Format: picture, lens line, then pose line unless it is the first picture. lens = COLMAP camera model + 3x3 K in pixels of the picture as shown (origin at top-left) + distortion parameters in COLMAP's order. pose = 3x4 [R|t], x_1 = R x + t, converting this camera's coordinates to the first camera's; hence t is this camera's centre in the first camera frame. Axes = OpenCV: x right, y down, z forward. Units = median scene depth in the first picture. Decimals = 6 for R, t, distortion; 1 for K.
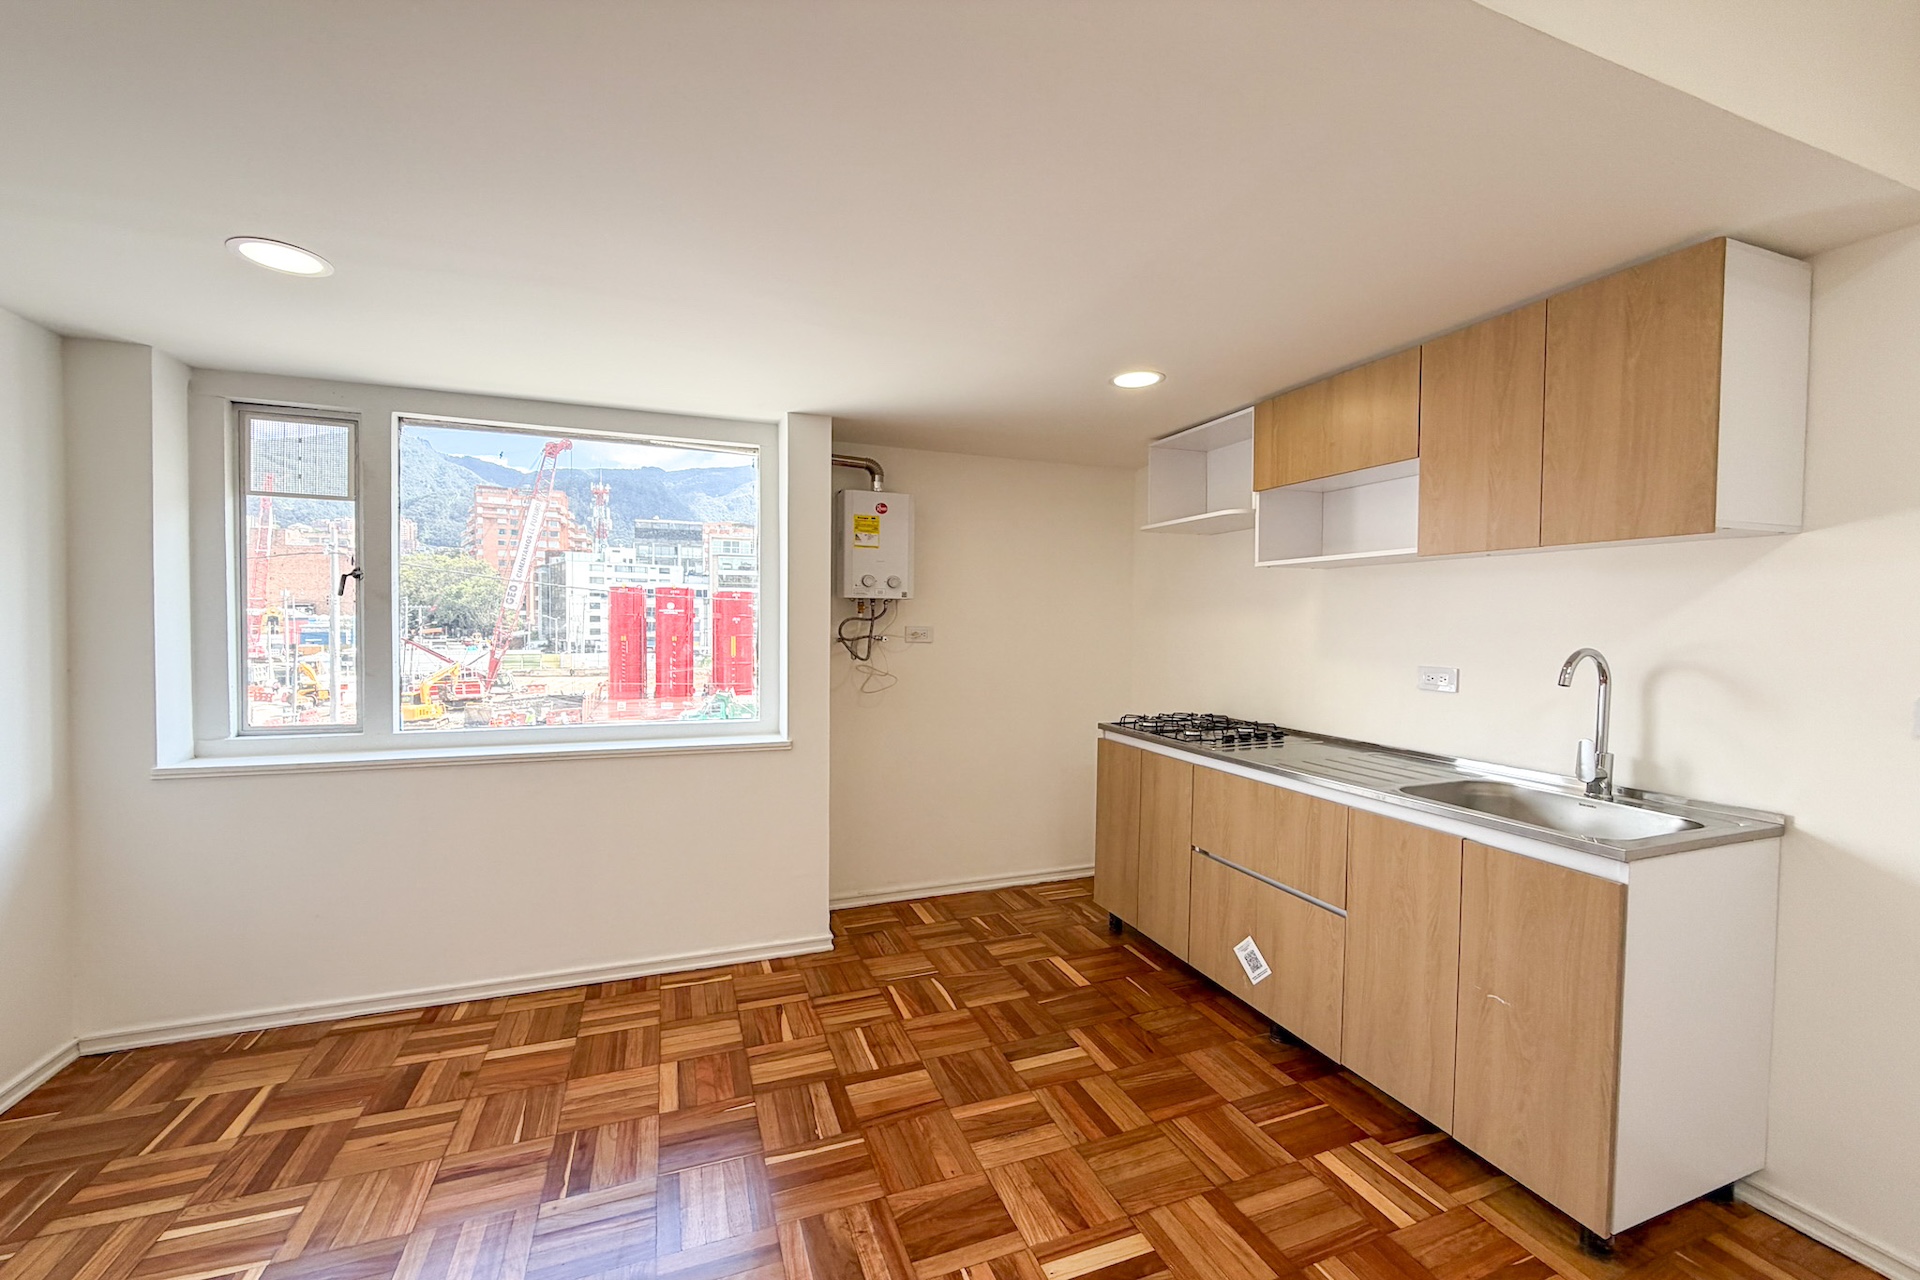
lens RADIAL K [[763.9, 0, 955.1], [0, 763.9, 643.7], [0, 0, 1]] dist [0.000363, -0.000270]
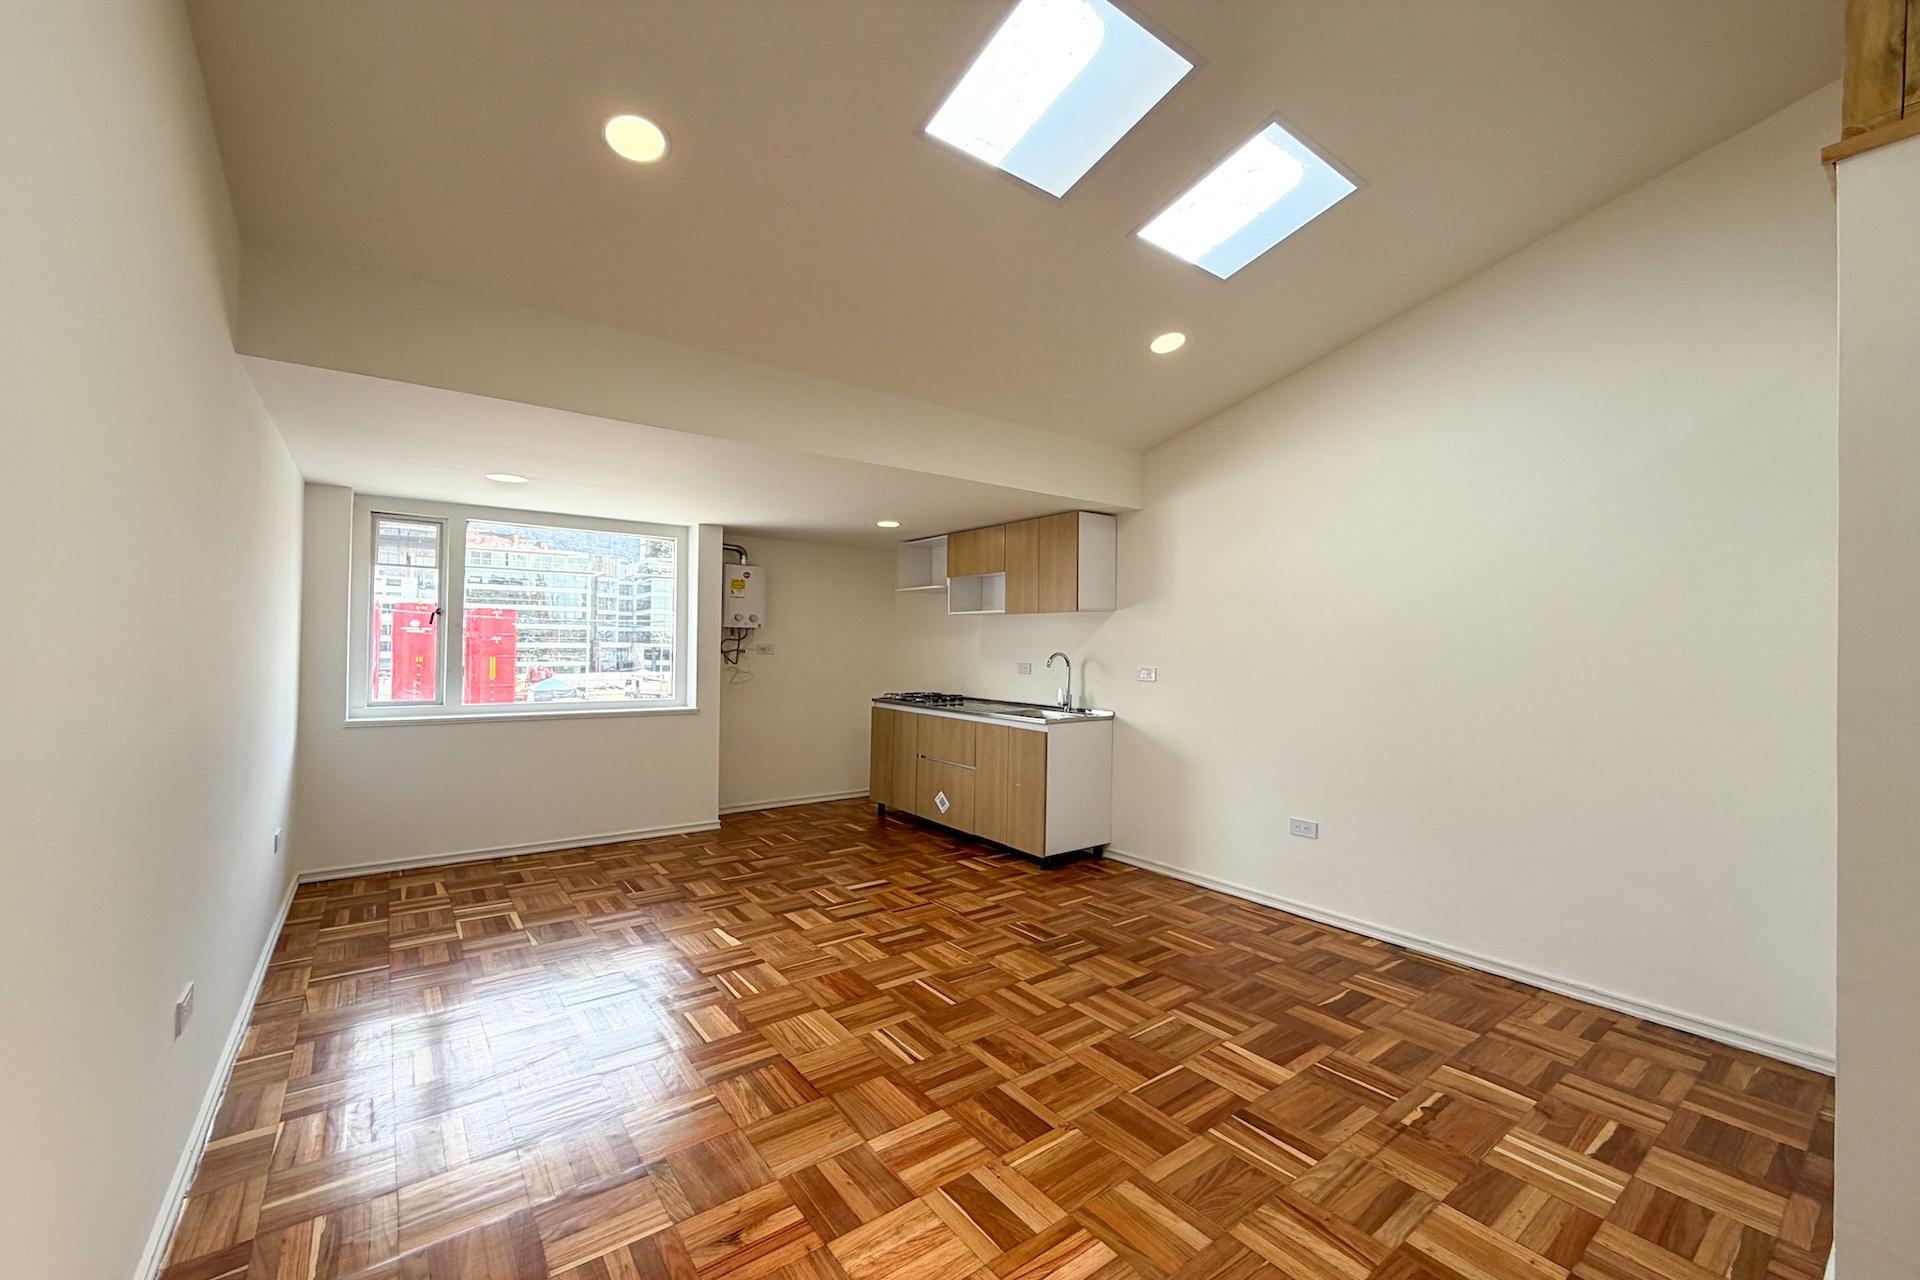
lens RADIAL K [[763.9, 0, 955.1], [0, 763.9, 643.7], [0, 0, 1]] dist [0.000363, -0.000270]
pose [[0.962000, 0.003243, 0.273029, -0.151418], [0.004222, 0.999633, -0.026751, 0.033247], [-0.273016, 0.026887, 0.961634, -1.033375]]
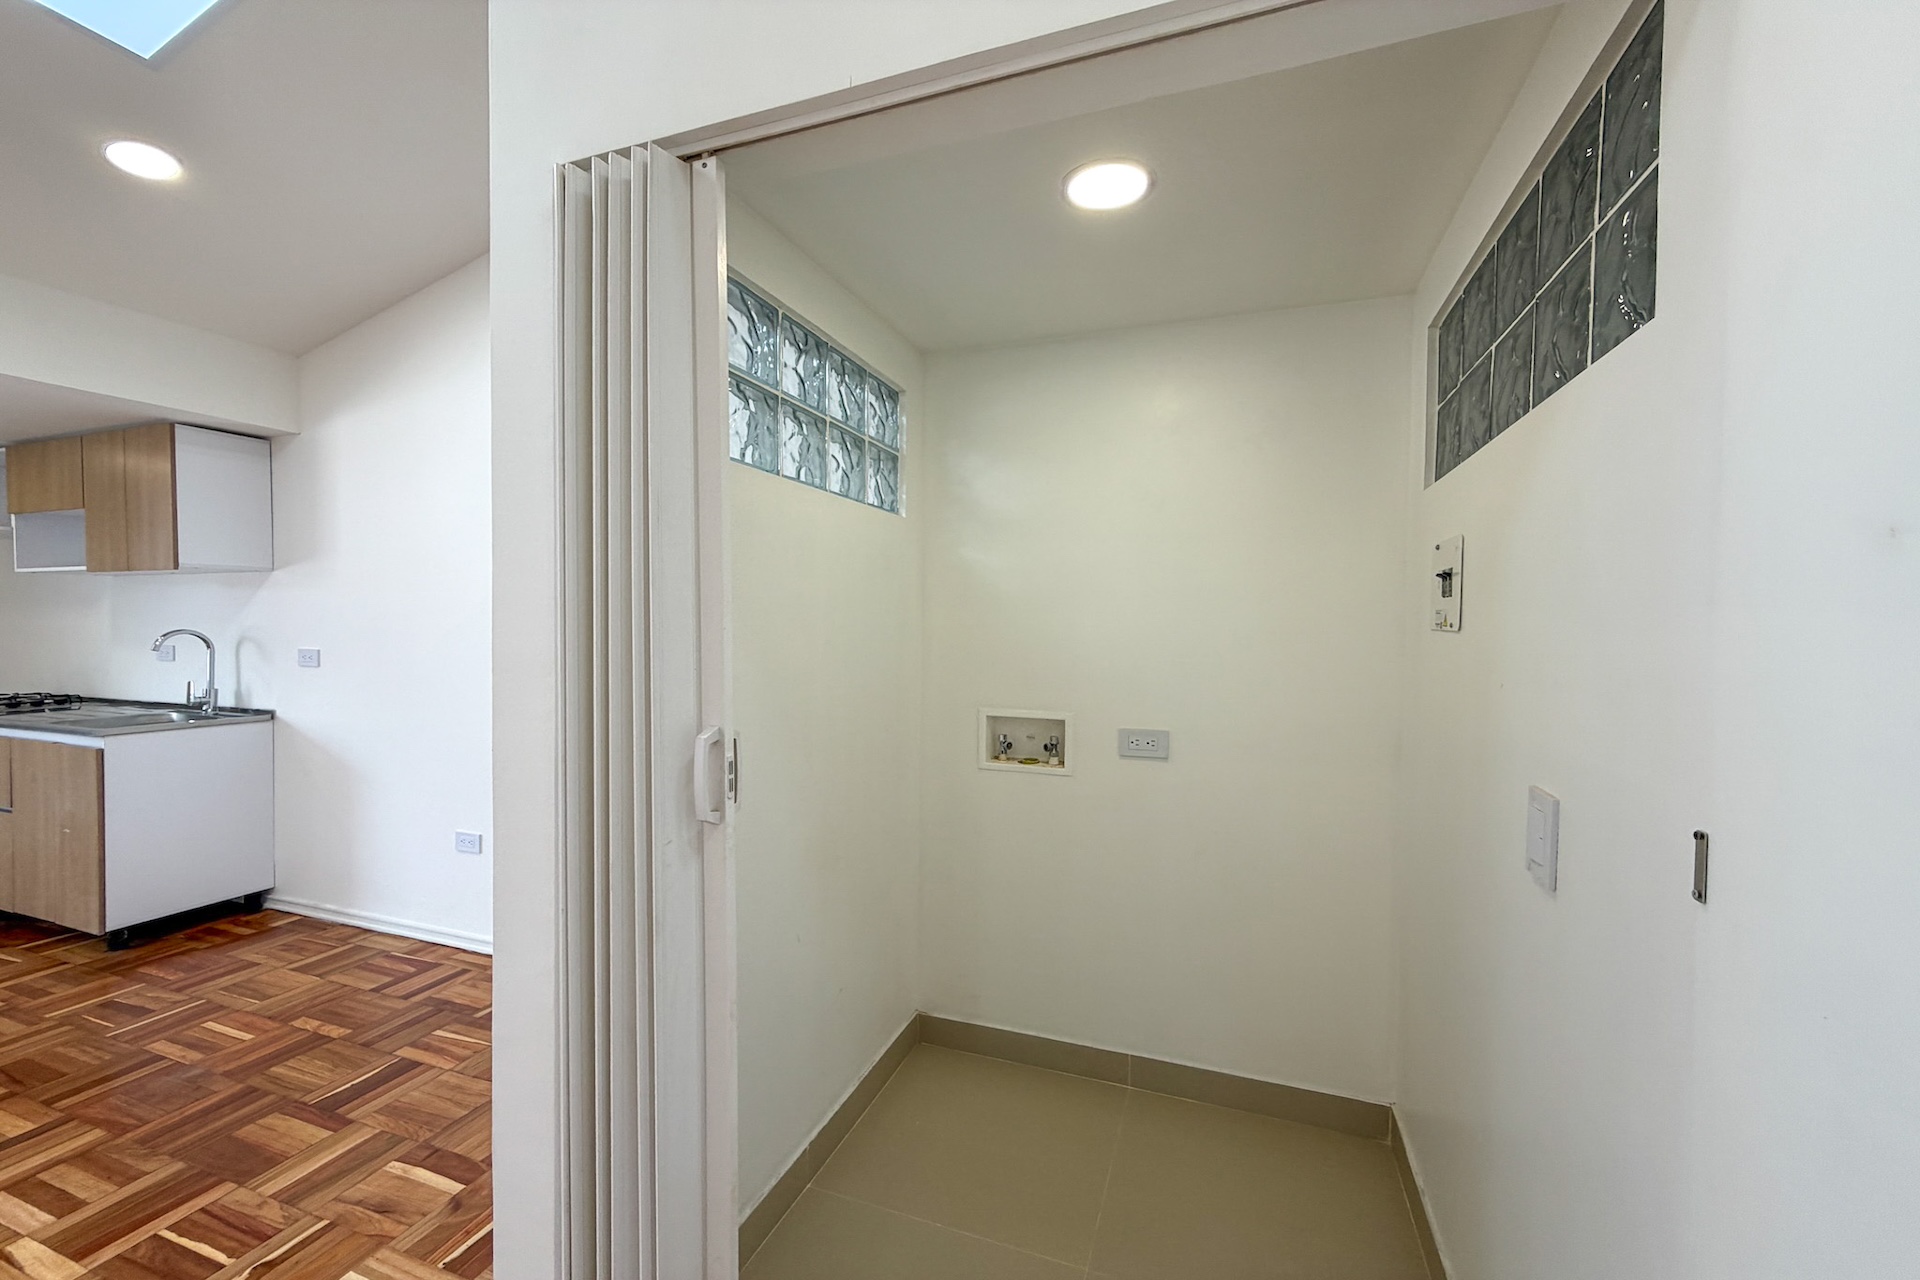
lens RADIAL K [[763.9, 0, 955.1], [0, 763.9, 643.7], [0, 0, 1]] dist [0.000363, -0.000270]
pose [[0.658520, -0.022201, 0.752235, 0.517979], [0.021298, 0.999714, 0.010860, 0.045347], [-0.752261, 0.008869, 0.658805, -1.159473]]
